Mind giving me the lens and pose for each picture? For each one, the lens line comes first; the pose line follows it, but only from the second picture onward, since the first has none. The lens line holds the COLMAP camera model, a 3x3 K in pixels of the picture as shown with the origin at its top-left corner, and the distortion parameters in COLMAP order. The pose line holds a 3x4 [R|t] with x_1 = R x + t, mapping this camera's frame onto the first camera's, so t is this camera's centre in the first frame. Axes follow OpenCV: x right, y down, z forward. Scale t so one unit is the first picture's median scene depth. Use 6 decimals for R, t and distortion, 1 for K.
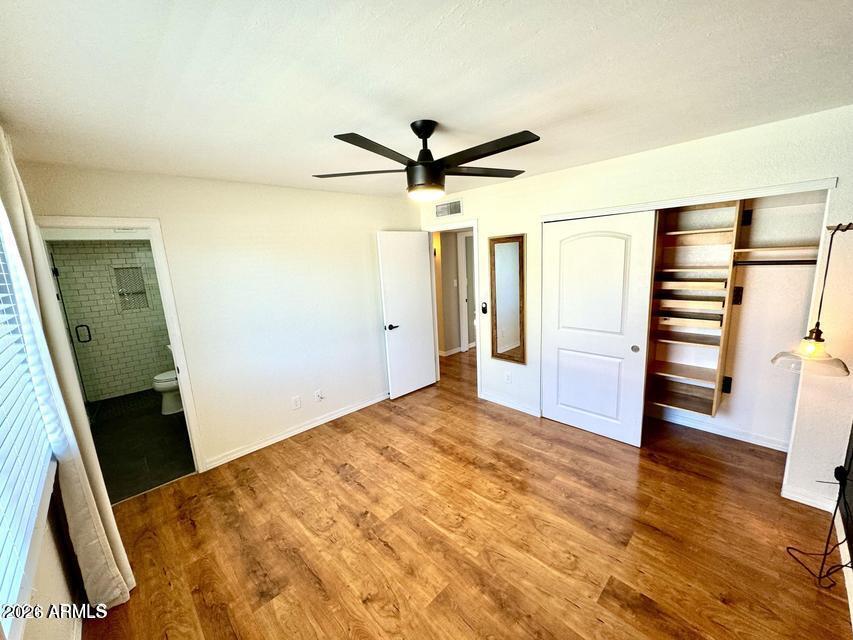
lens RADIAL K [[340.0, 0, 424.2], [0, 340.0, 317.9], [0, 0, 1]] dist [-0.009007, 0.001106]
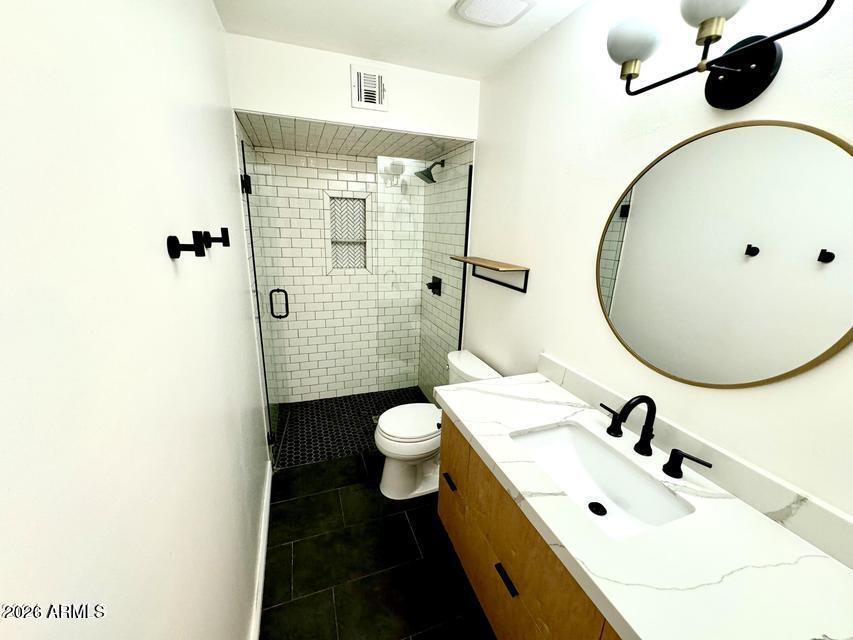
lens RADIAL K [[340.0, 0, 425.0], [0, 340.0, 318.8], [0, 0, 1]] dist [-0.009007, 0.001106]
pose [[0.913233, 0.176288, -0.367326, -0.542257], [-0.145385, 0.983196, 0.110407, -0.028135], [0.380617, -0.047424, 0.923516, 0.535101]]
